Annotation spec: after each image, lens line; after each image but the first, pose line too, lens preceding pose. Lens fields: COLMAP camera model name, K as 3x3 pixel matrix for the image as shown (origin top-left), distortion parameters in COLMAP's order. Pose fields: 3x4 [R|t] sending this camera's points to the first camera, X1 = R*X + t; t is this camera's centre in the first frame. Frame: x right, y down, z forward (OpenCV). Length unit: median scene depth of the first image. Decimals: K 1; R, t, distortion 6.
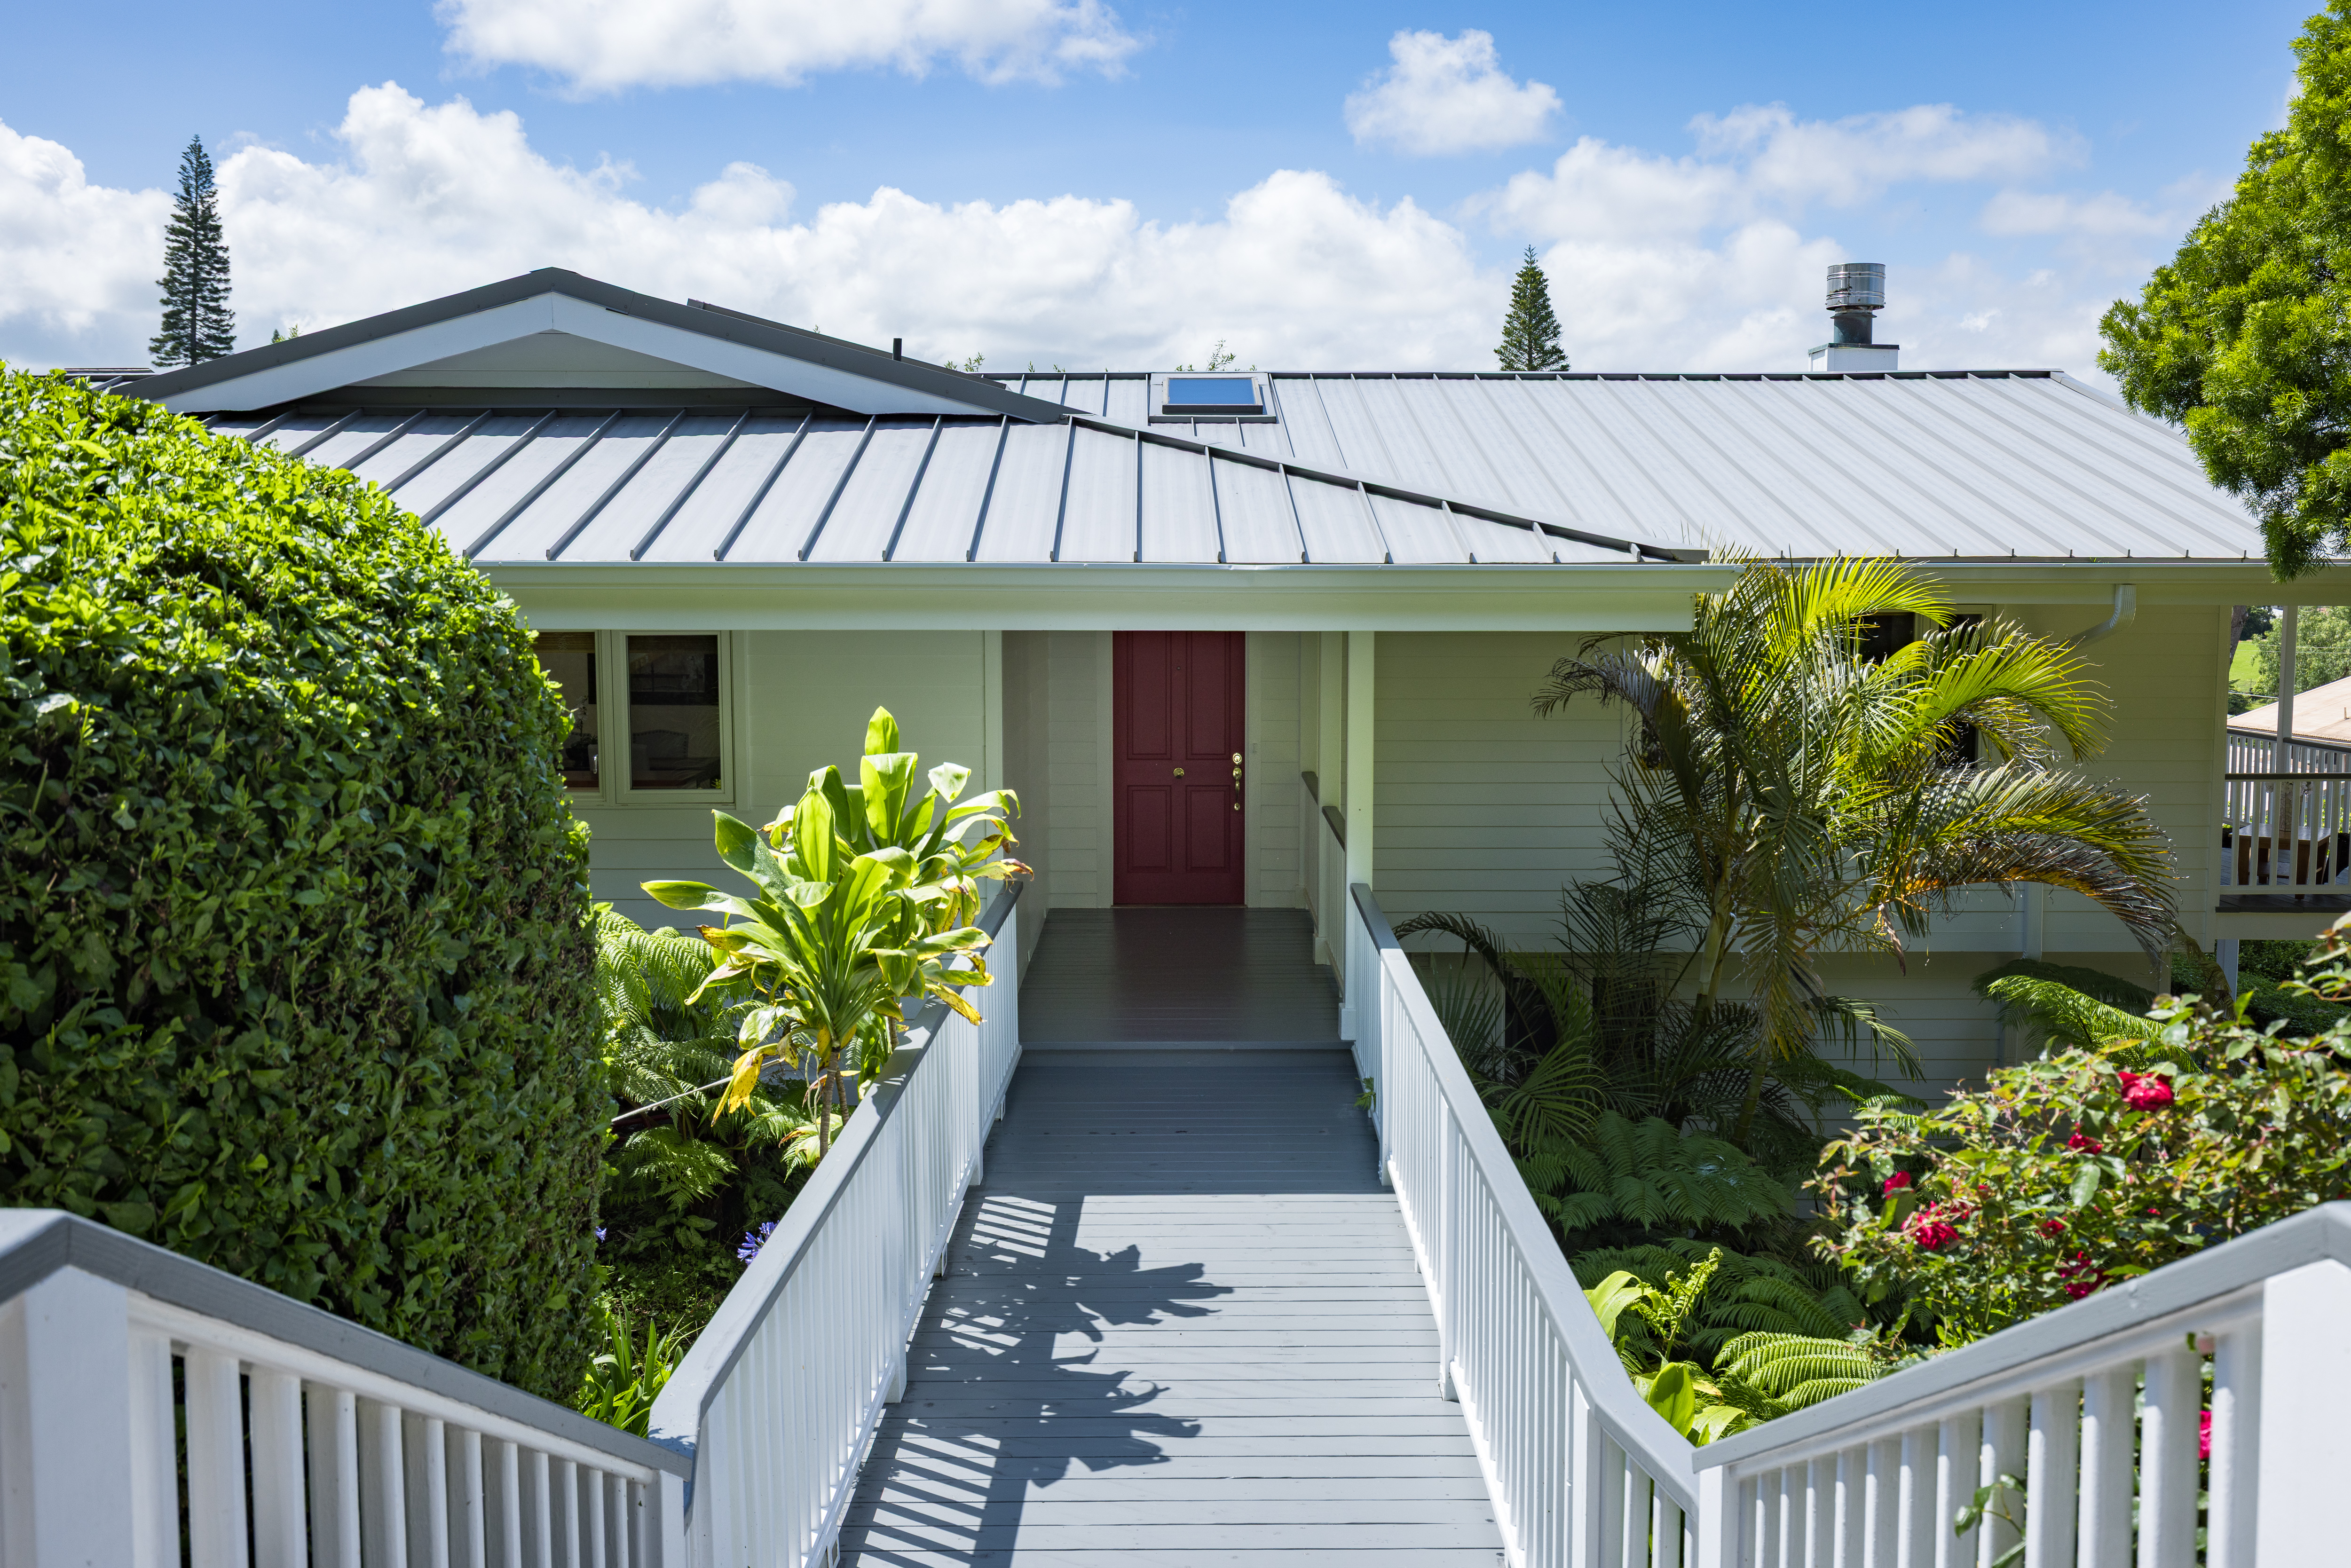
lens RADIAL K [[2211.5, 0, 1173.2], [0, 2211.5, 931.2], [0, 0, 1]] dist [0.004325, 0.004026]
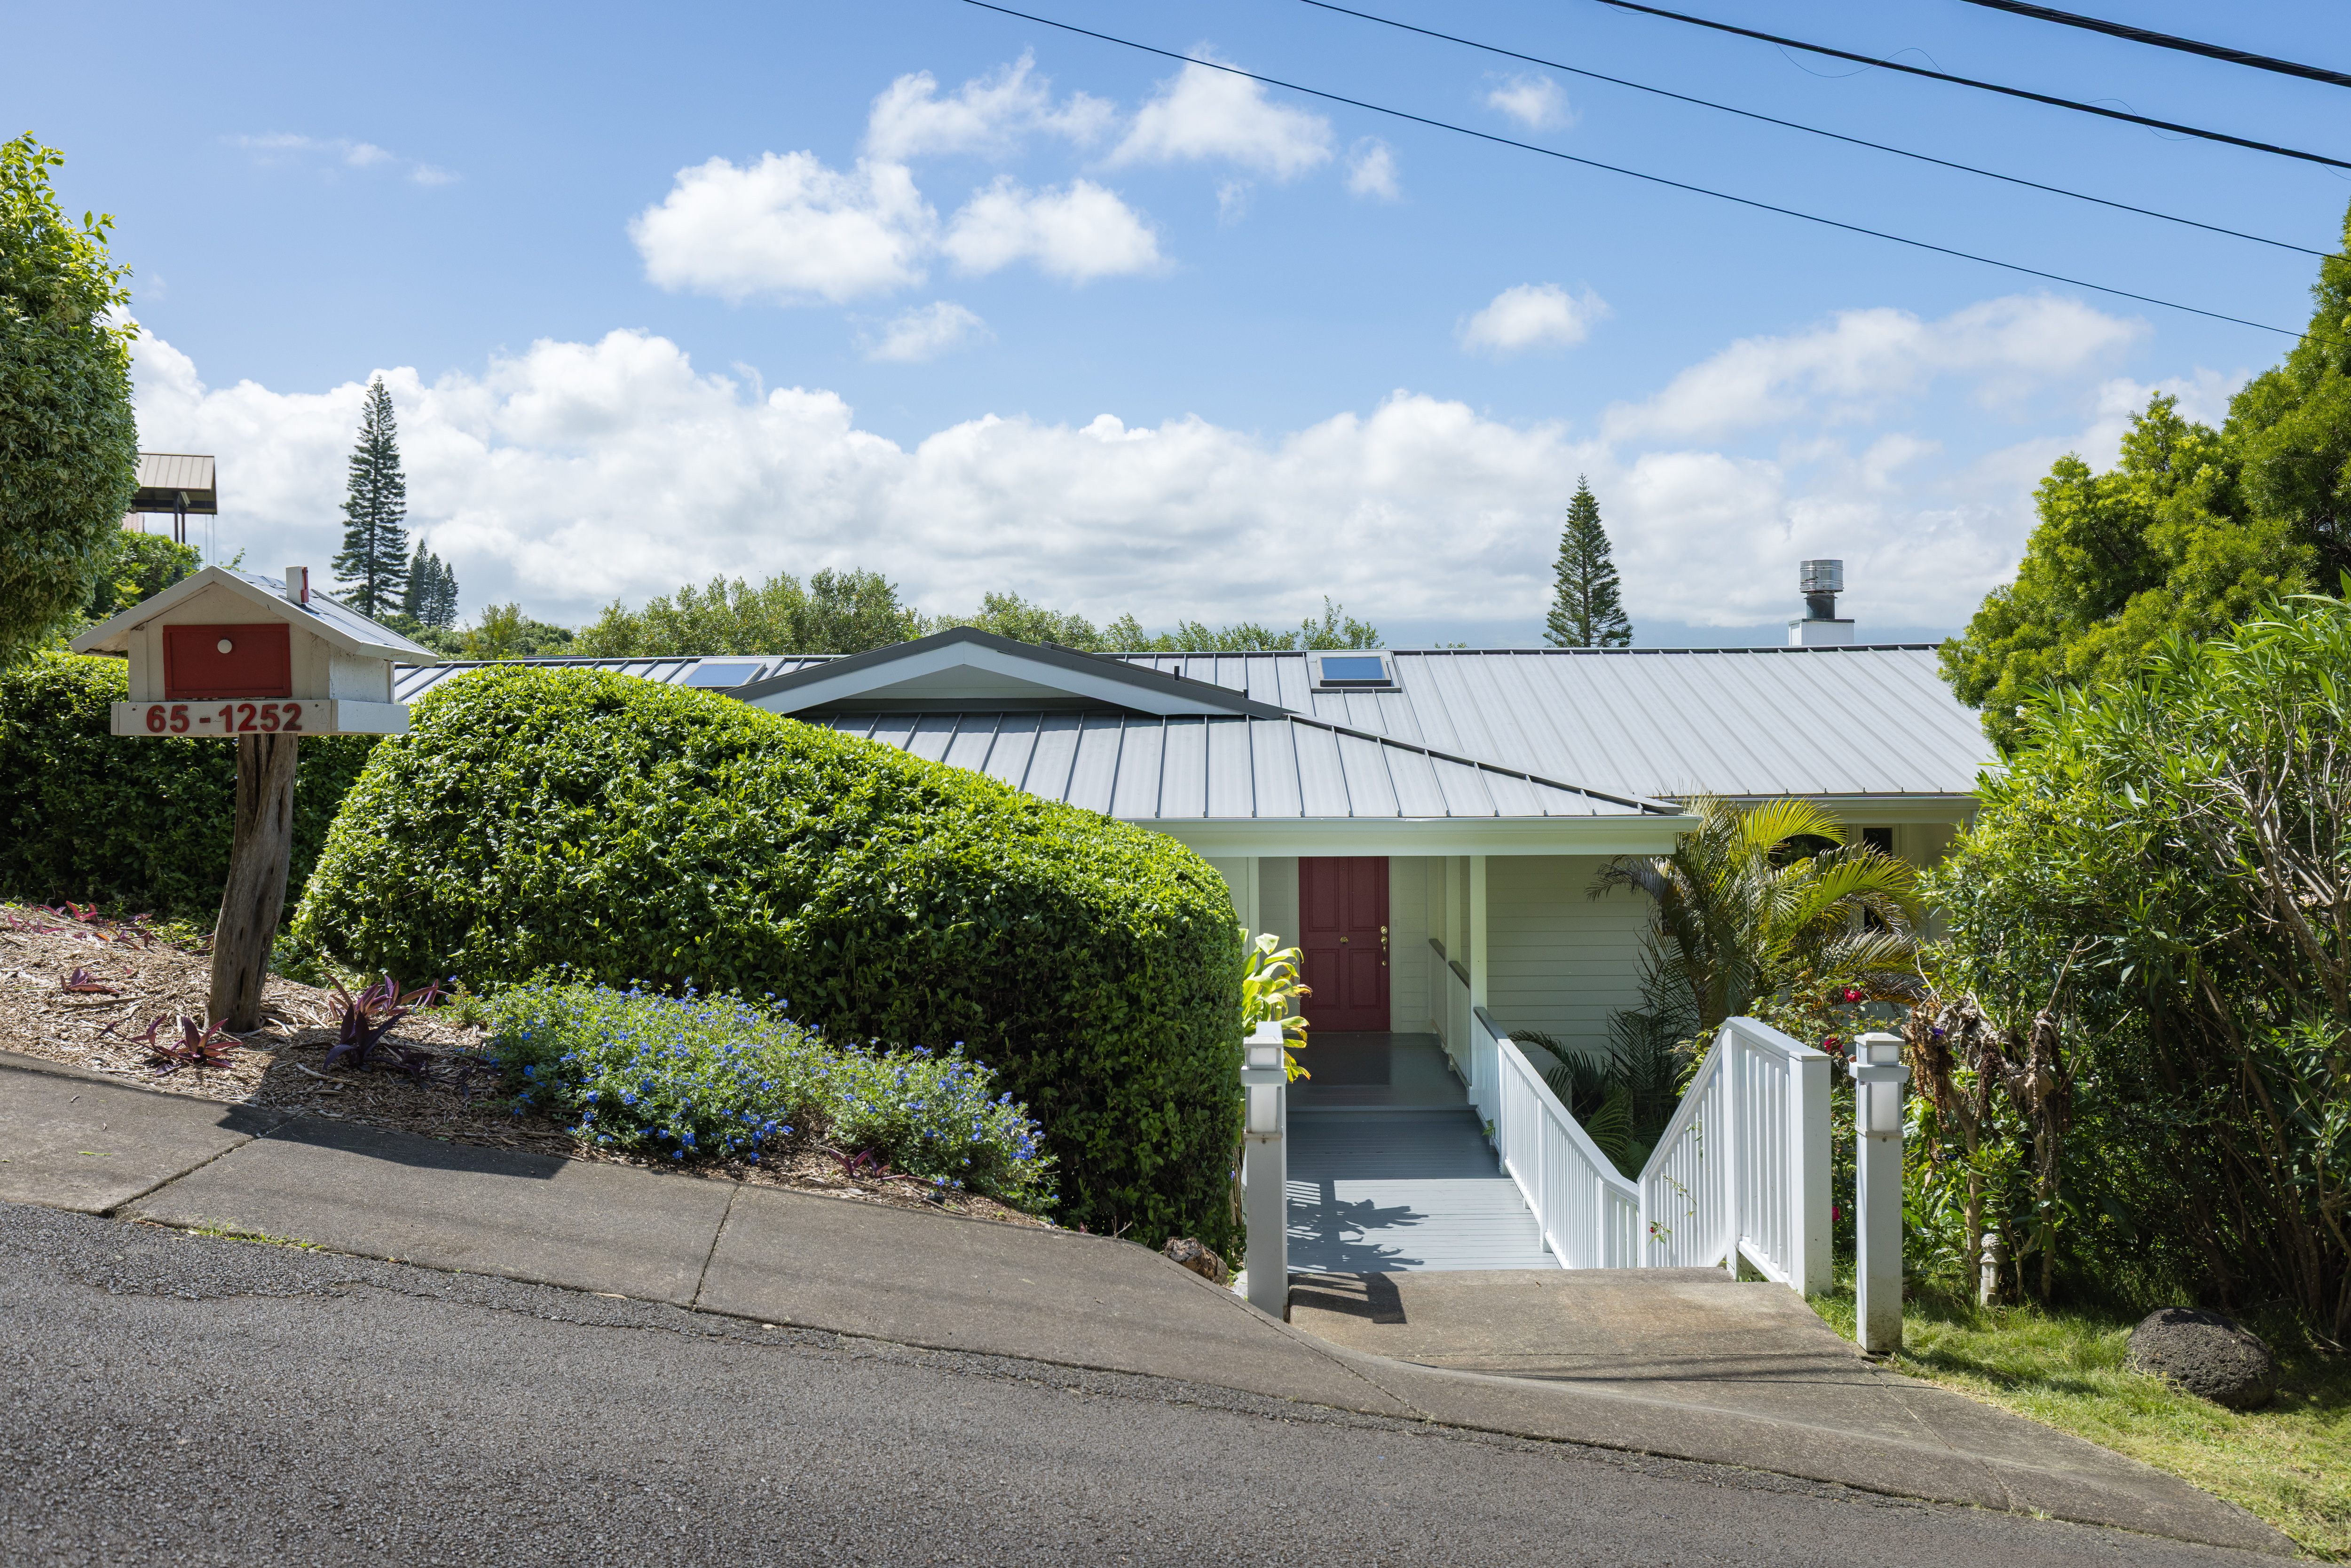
lens RADIAL K [[3459.4, 0, 1175.5], [0, 3459.4, 784.0], [0, 0, 1]] dist [0.173344, -1.291822]
pose [[0.999423, -0.006224, 0.033404, -0.201777], [0.010186, 0.992747, -0.119794, 0.107661], [-0.032416, 0.120065, 0.992237, -1.390384]]
